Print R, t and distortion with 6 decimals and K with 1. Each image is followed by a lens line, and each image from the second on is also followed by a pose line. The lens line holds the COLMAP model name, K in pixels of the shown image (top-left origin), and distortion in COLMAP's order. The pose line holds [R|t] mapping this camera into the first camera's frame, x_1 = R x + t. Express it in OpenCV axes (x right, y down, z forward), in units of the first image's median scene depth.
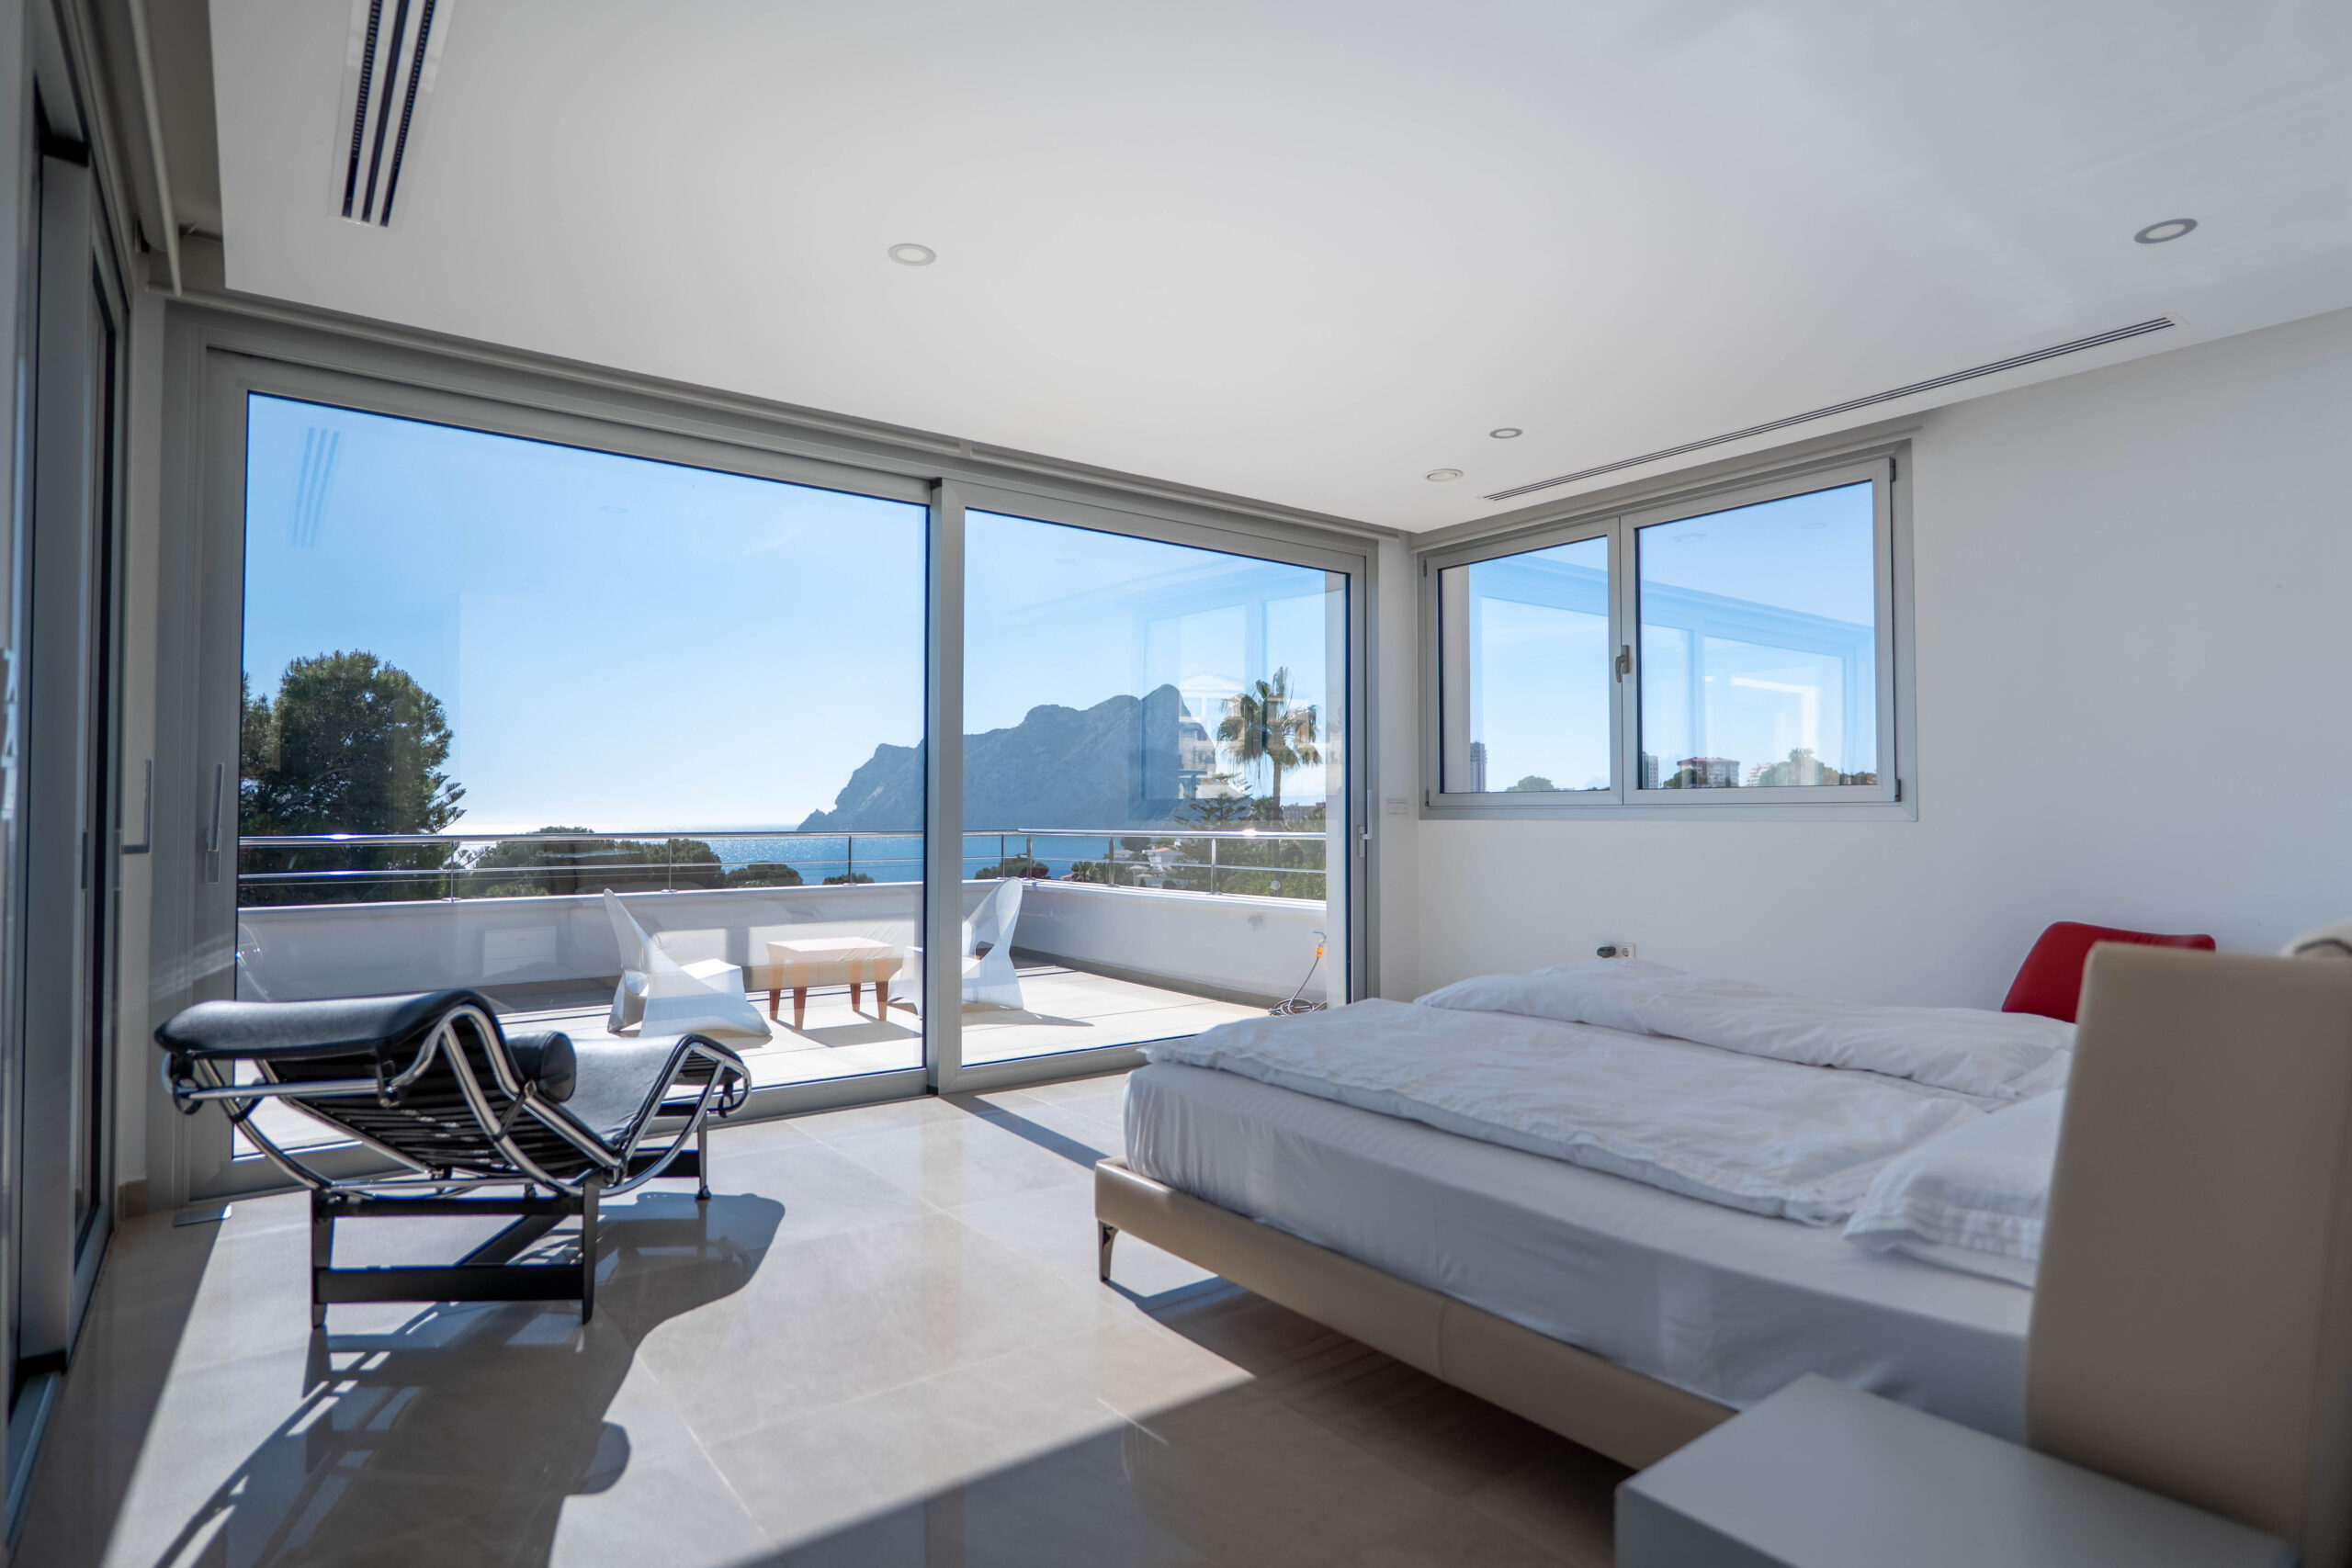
lens RADIAL K [[1237.8, 0, 1177.7], [0, 1237.8, 791.1], [0, 0, 1]] dist [-0.014766, 0.019332]
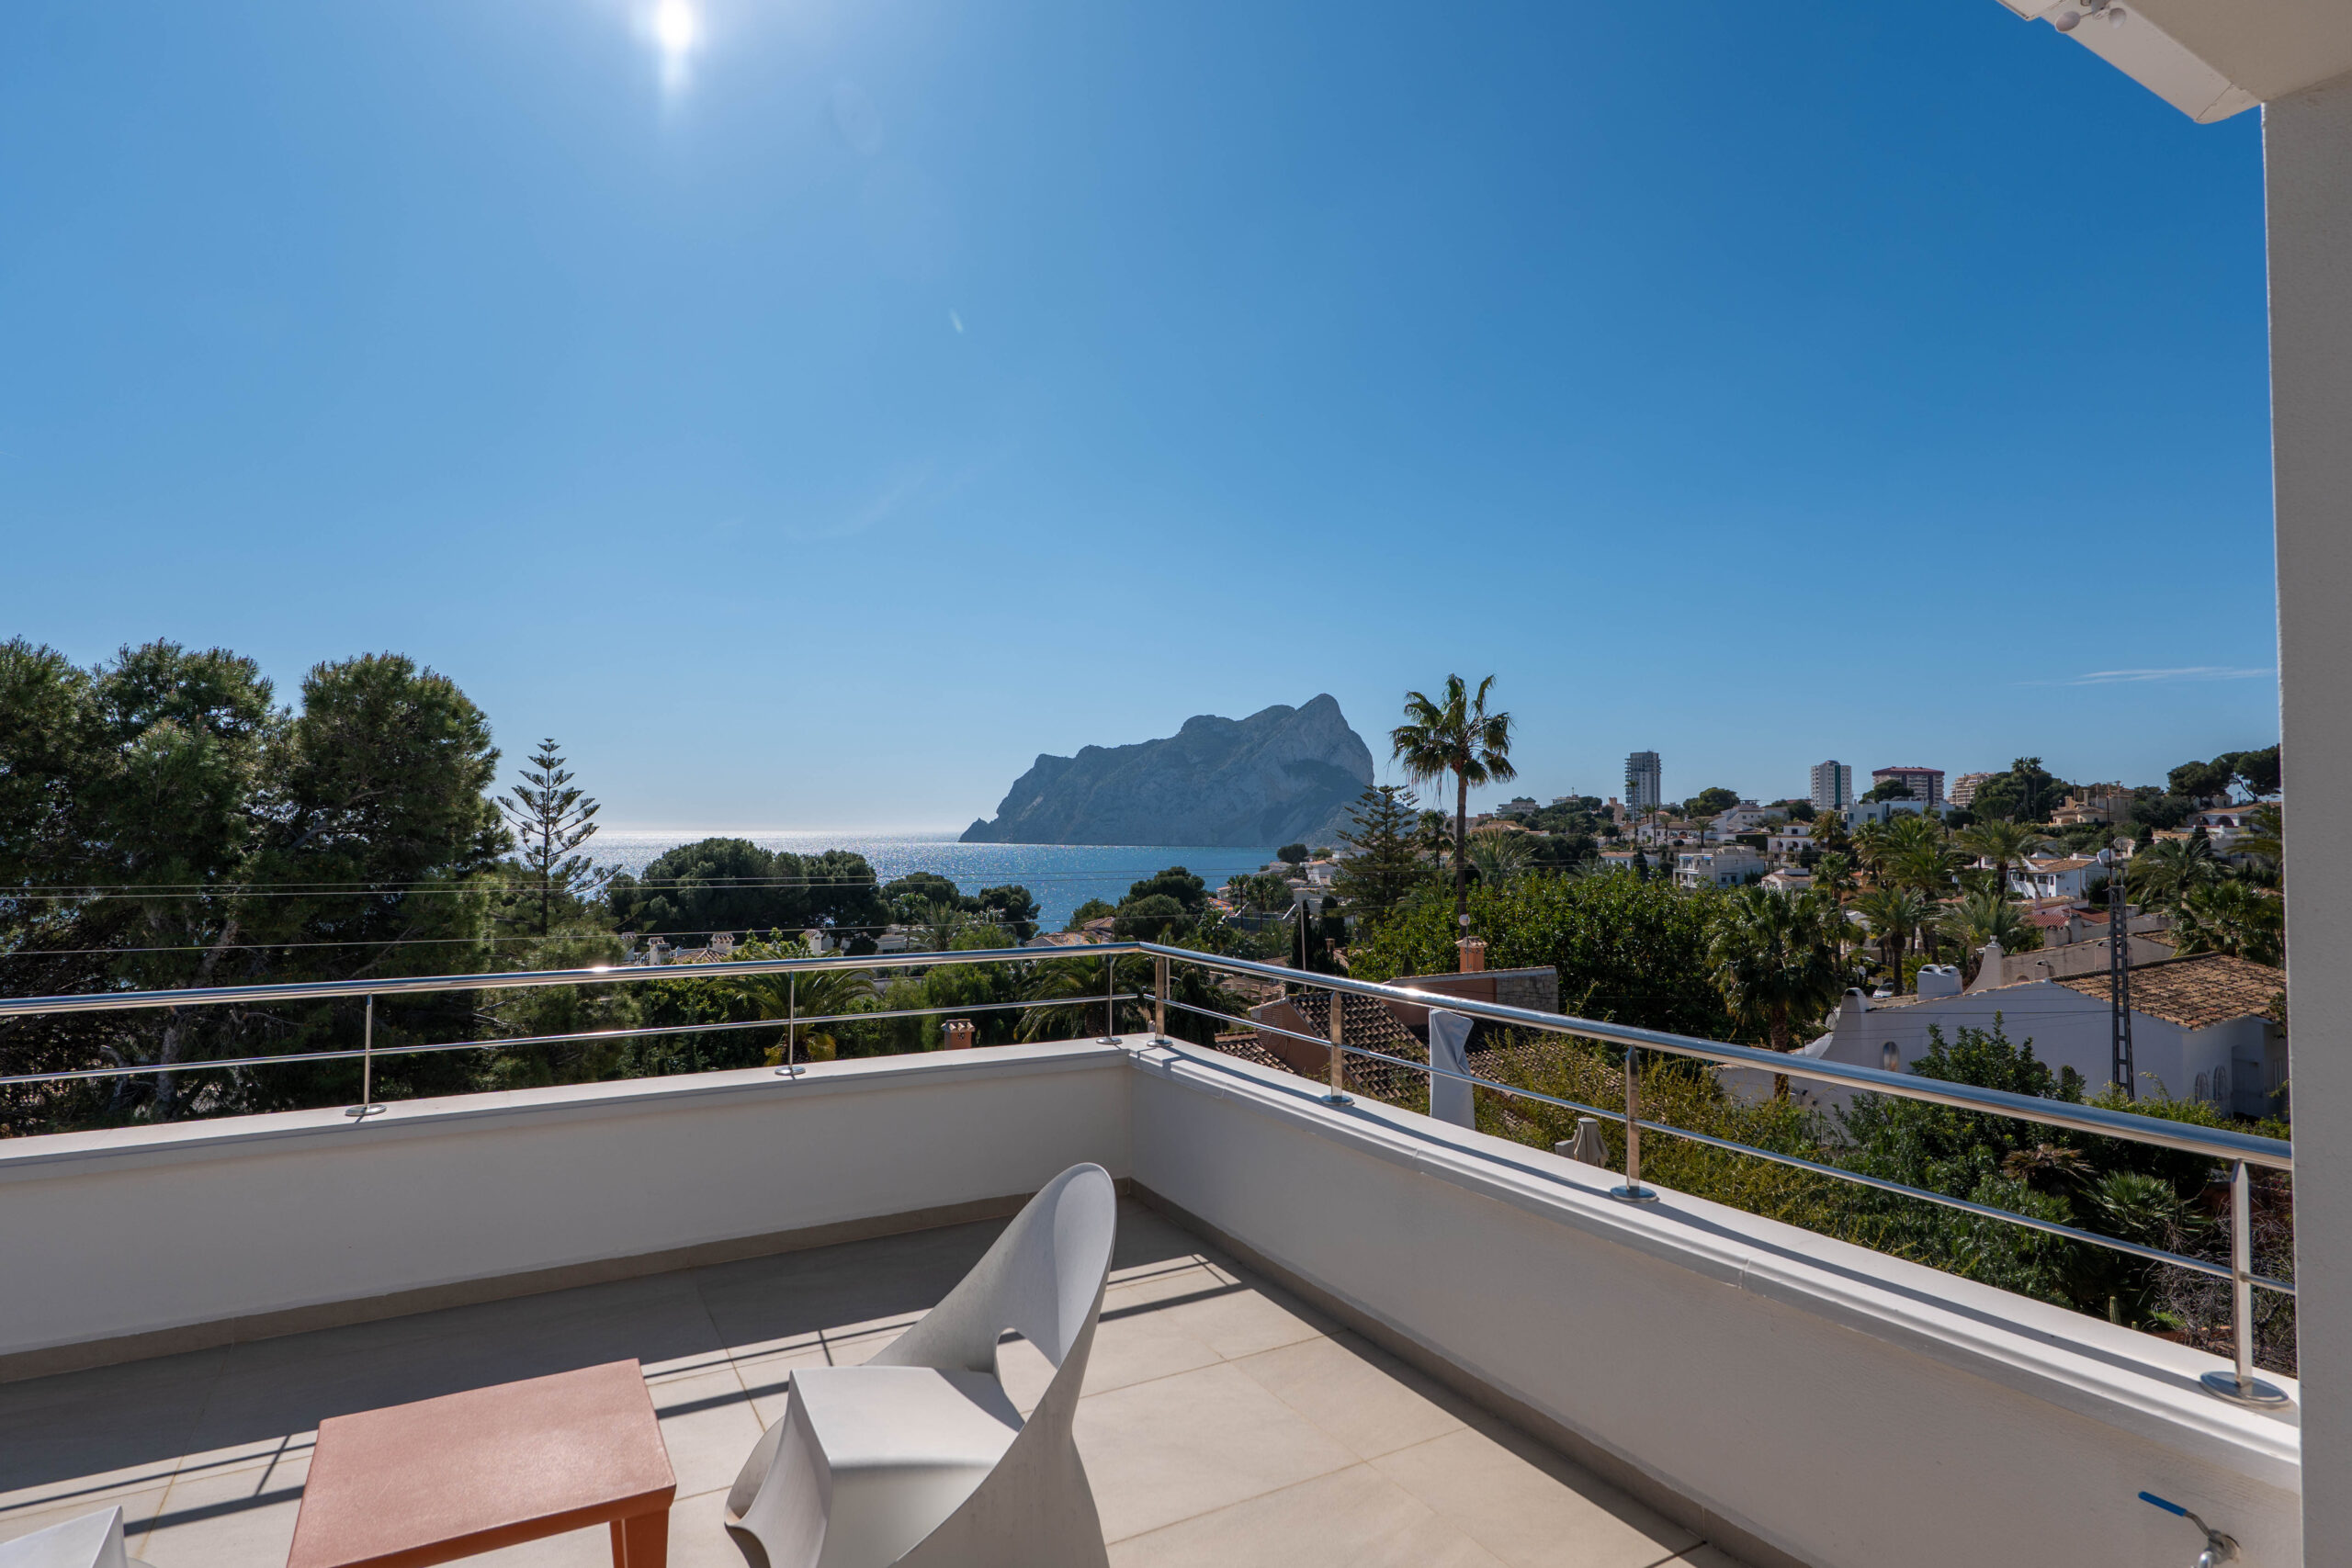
lens RADIAL K [[1237.8, 0, 1177.7], [0, 1237.8, 791.1], [0, 0, 1]] dist [-0.014766, 0.019332]
pose [[0.992120, 0.002034, -0.125272, -0.012890], [-0.003040, 0.999965, -0.007841, -0.006721], [0.125252, 0.008160, 0.992091, 0.104475]]
